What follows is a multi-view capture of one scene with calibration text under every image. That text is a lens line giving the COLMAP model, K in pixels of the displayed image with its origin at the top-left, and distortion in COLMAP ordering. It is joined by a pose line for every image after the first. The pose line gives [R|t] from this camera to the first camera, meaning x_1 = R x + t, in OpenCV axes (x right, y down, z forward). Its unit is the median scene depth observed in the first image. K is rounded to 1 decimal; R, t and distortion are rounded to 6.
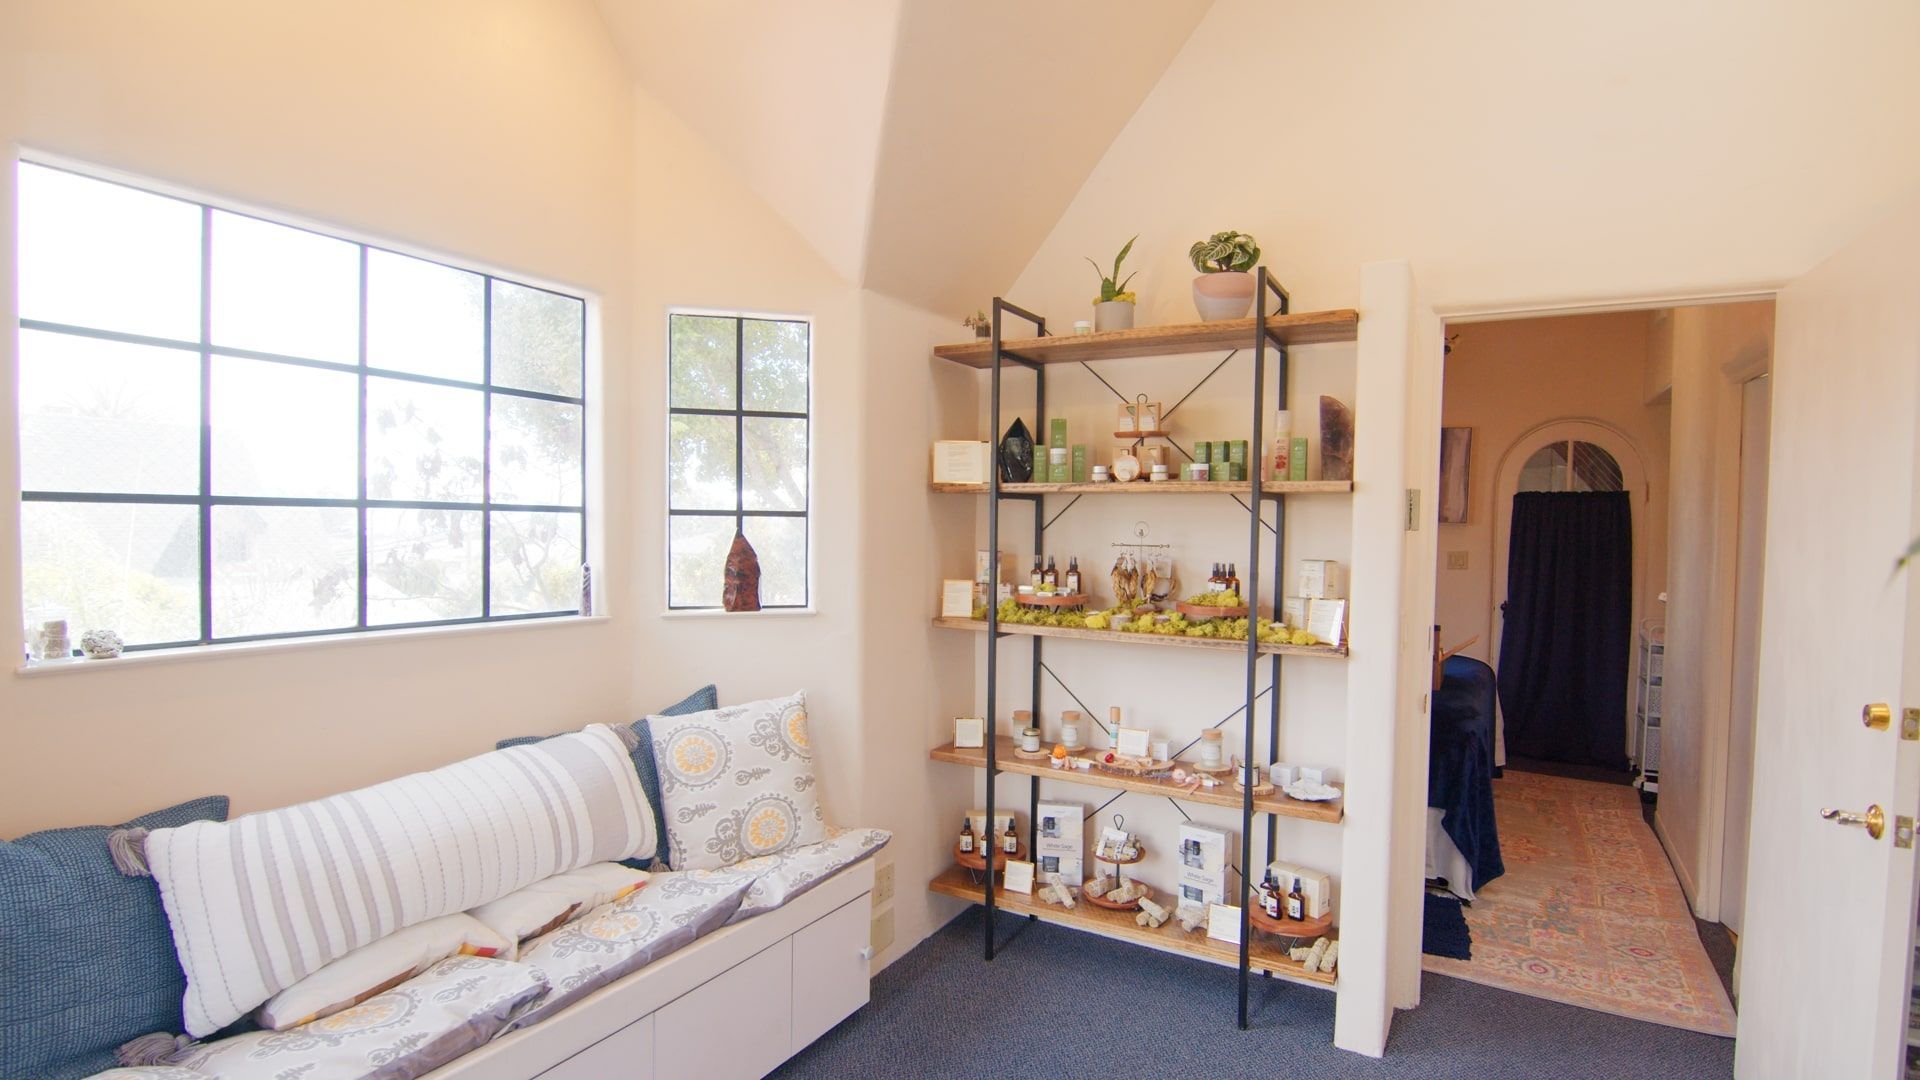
lens RADIAL K [[934.8, 0, 970.1], [0, 934.8, 553.8], [0, 0, 1]] dist [-0.001658, -0.014736]
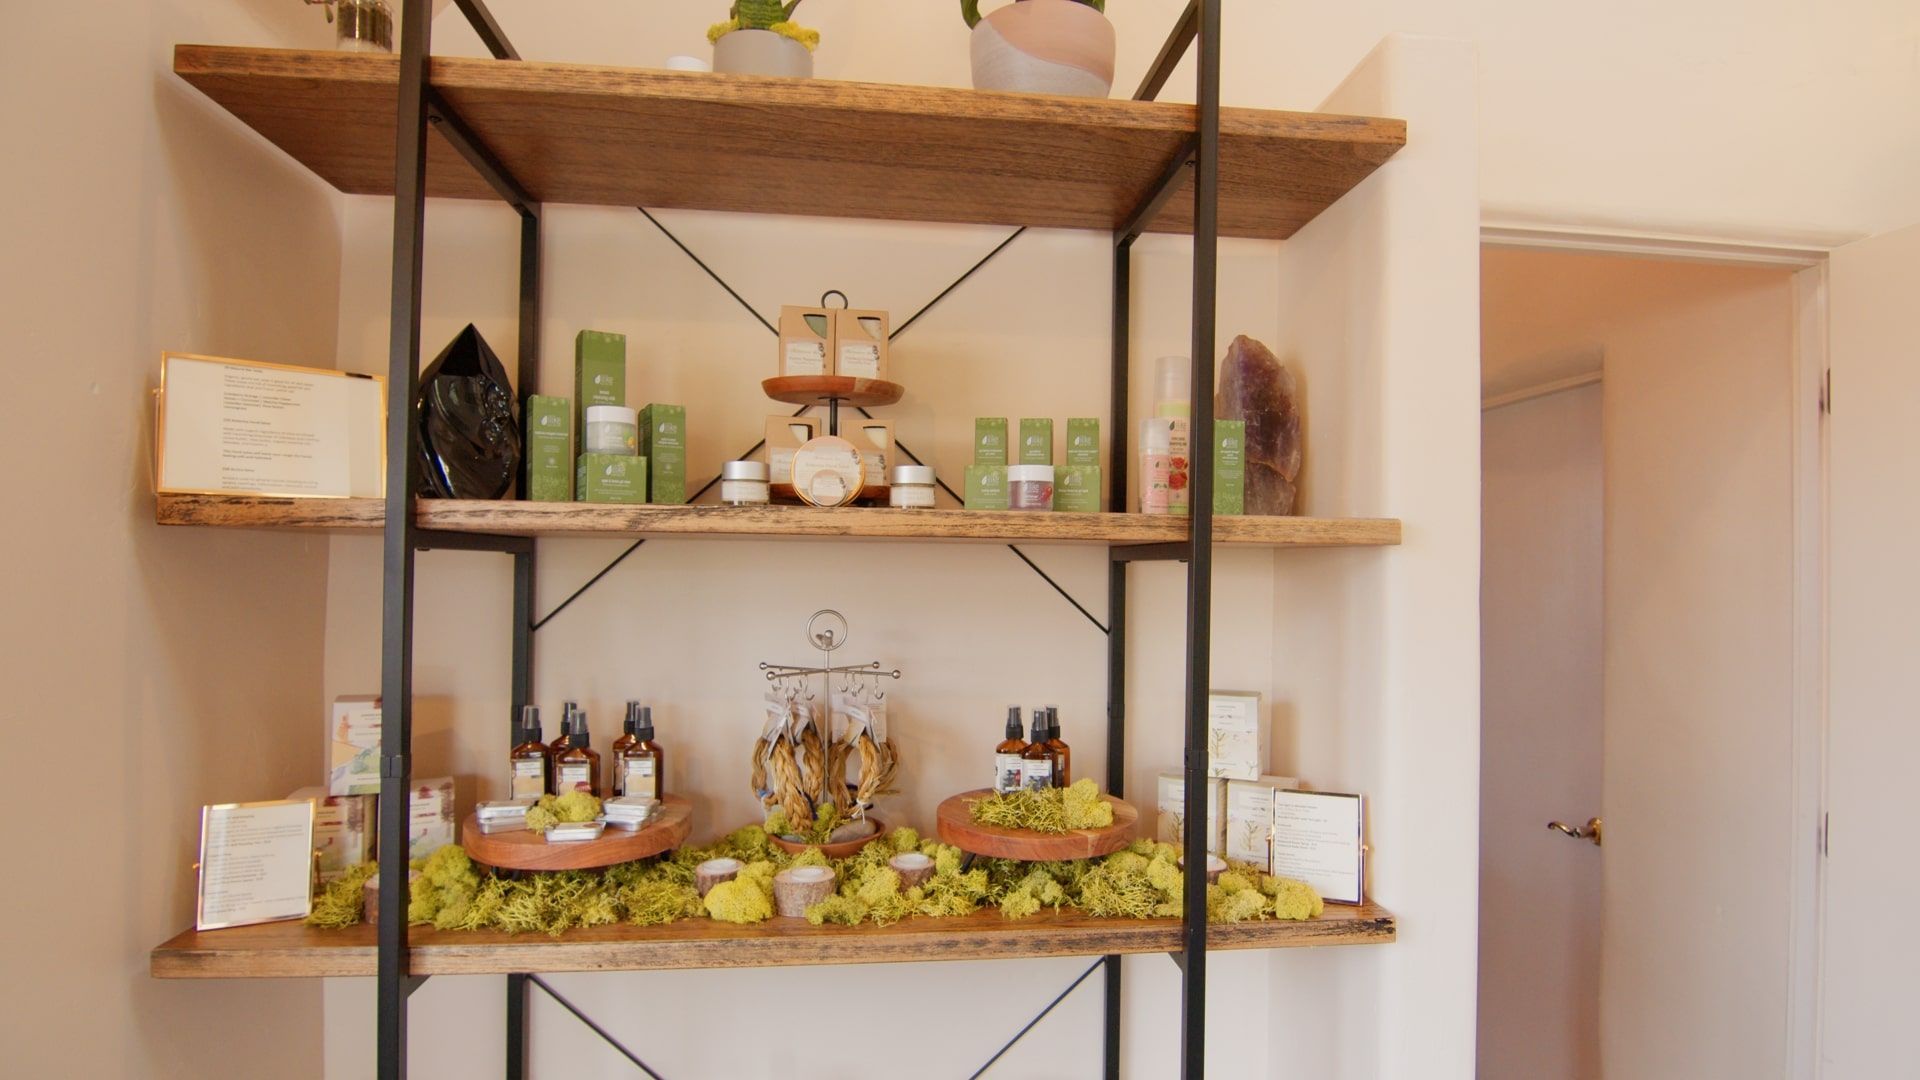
lens RADIAL K [[934.8, 0, 970.1], [0, 934.8, 553.8], [0, 0, 1]] dist [-0.001658, -0.014736]
pose [[0.818923, 0.007251, 0.573857, 0.003524], [0.020175, 0.998938, -0.041412, -0.040803], [-0.573548, 0.045491, 0.817908, 0.639762]]
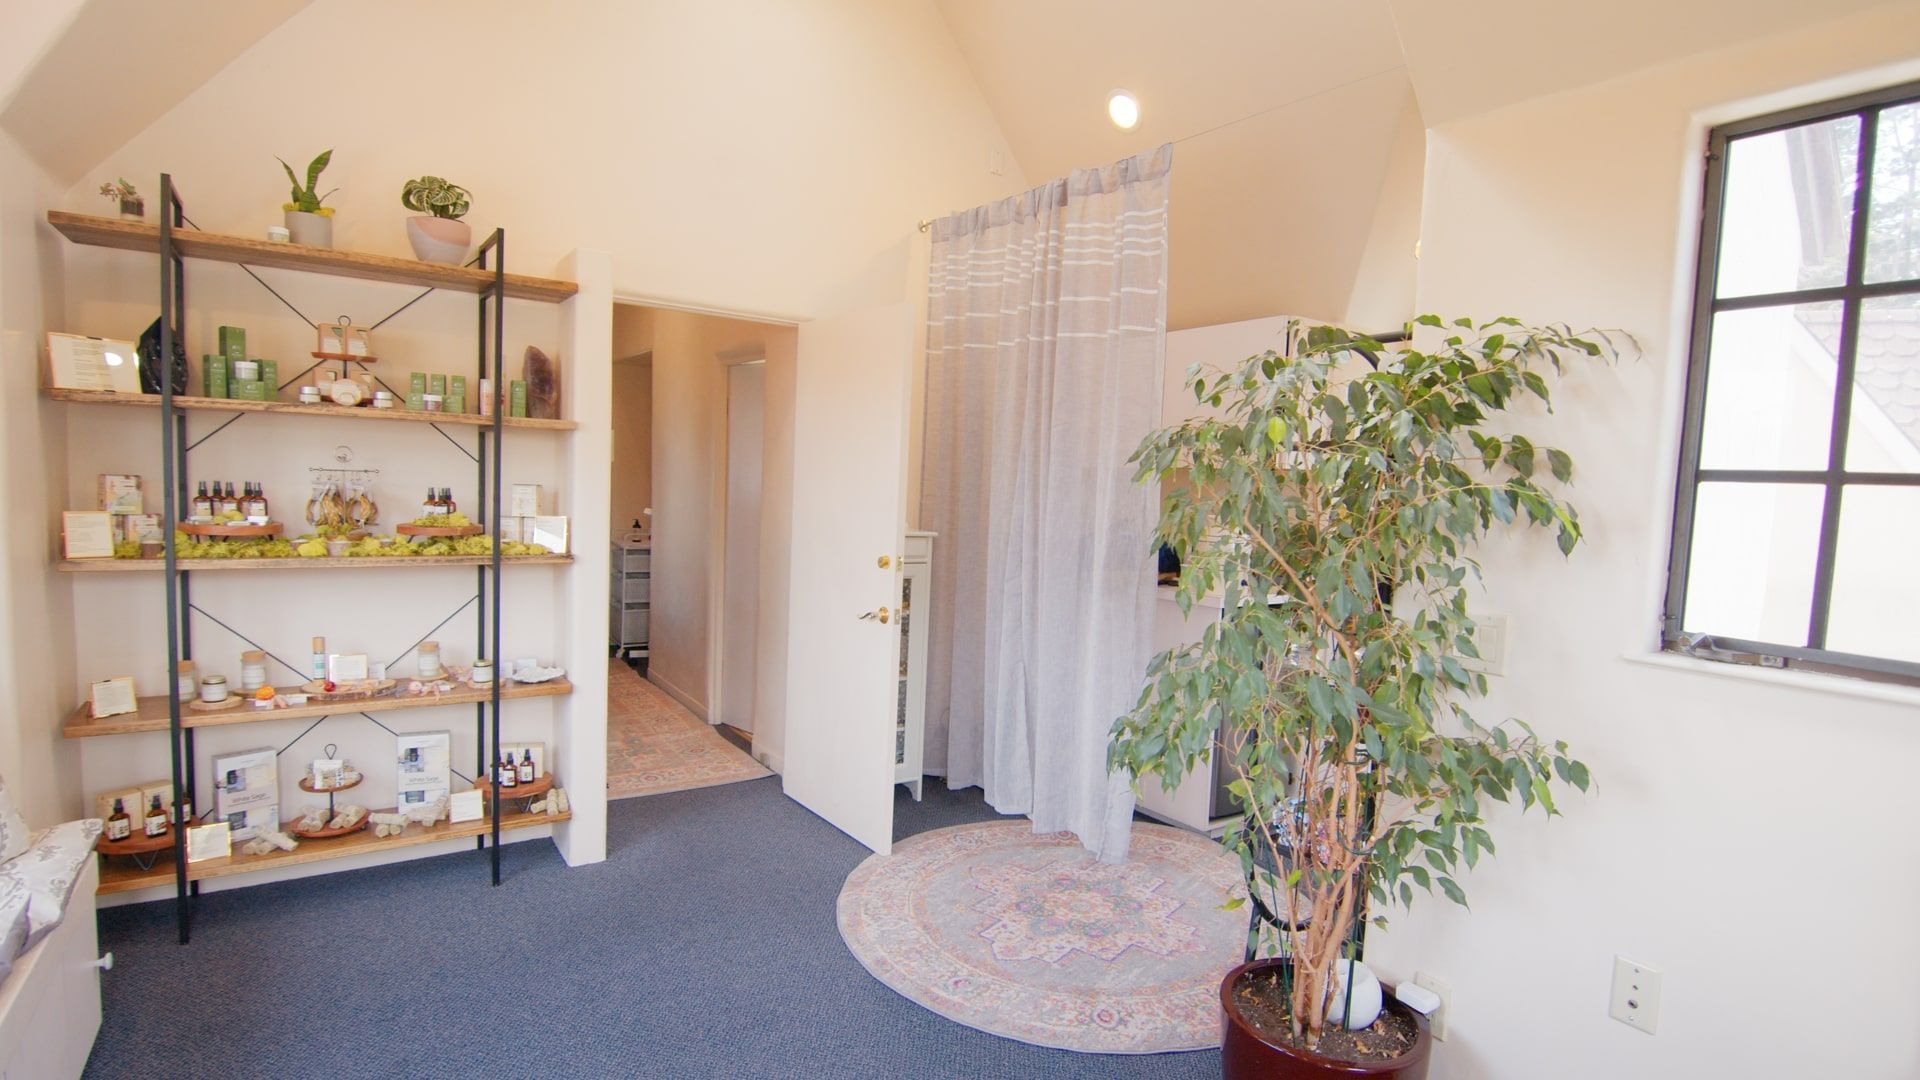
lens RADIAL K [[934.8, 0, 970.1], [0, 934.8, 553.8], [0, 0, 1]] dist [-0.001658, -0.014736]
pose [[0.437556, -0.069223, 0.896523, -0.418780], [-0.003476, 0.996895, 0.078669, -0.000695], [-0.899184, -0.037538, 0.435957, -0.028310]]
